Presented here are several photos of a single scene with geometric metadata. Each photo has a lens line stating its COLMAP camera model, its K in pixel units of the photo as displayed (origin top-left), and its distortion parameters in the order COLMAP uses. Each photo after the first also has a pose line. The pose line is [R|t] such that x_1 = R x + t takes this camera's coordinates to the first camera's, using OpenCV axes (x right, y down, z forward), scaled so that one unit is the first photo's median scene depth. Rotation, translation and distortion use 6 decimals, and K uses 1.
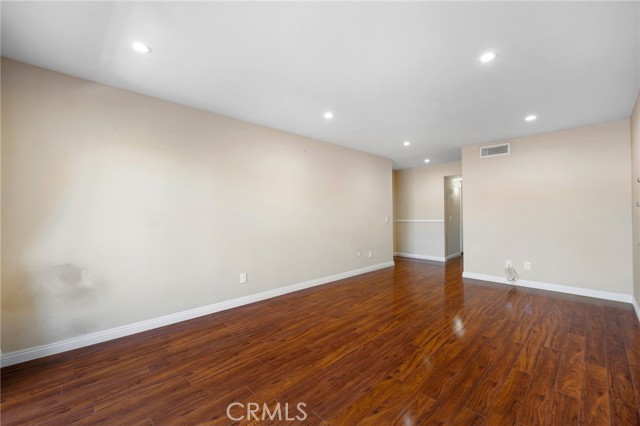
lens RADIAL K [[264.6, 0, 319.8], [0, 264.6, 213.4], [0, 0, 1]] dist [-0.009618, -0.000547]
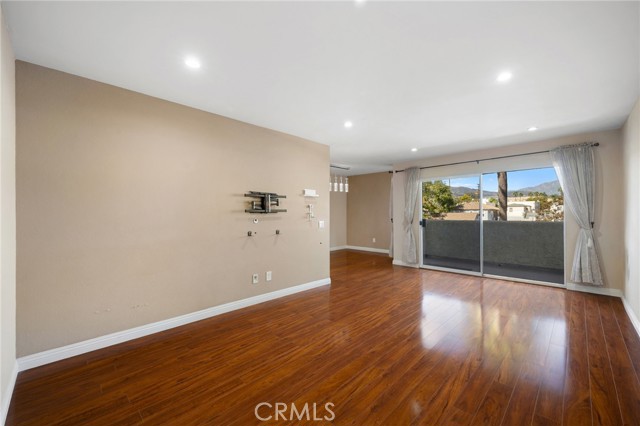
lens RADIAL K [[264.6, 0, 319.8], [0, 264.6, 213.4], [0, 0, 1]] dist [-0.009618, -0.000547]
pose [[-0.999535, 0.006412, -0.029817, 0.709069], [0.006377, 0.999979, 0.001288, -0.016648], [0.029825, 0.001097, -0.999555, 2.192460]]
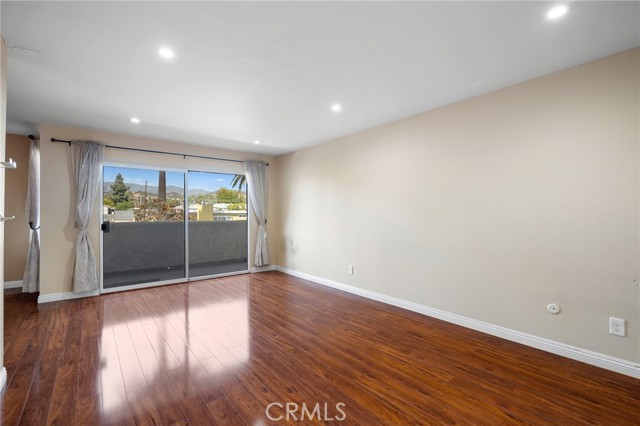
lens RADIAL K [[282.6, 0, 322.6], [0, 282.6, 214.1], [0, 0, 1]] dist [-0.001729, -0.000487]
pose [[-0.071754, 0.002763, -0.997419, 1.323098], [-0.001234, 0.999995, 0.002859, -0.005898], [0.997422, 0.001436, -0.071750, 1.327437]]
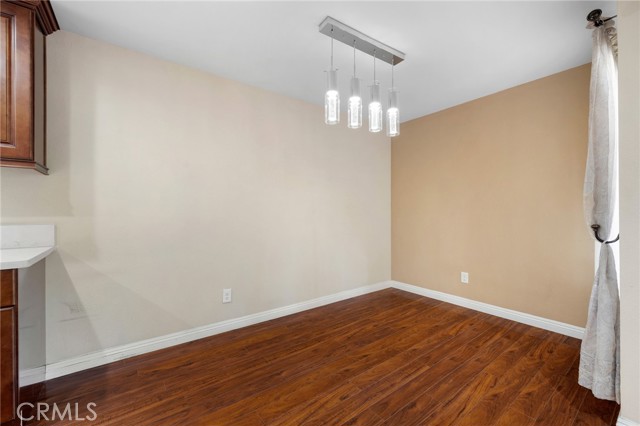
lens RADIAL K [[264.7, 0, 320.0], [0, 264.7, 213.0], [0, 0, 1]] dist [-0.001241, -0.000093]
pose [[-0.992877, 0.008033, 0.118869, 0.482675], [0.007719, 0.999965, -0.003101, 0.015026], [-0.118890, -0.002161, -0.992905, 0.333304]]
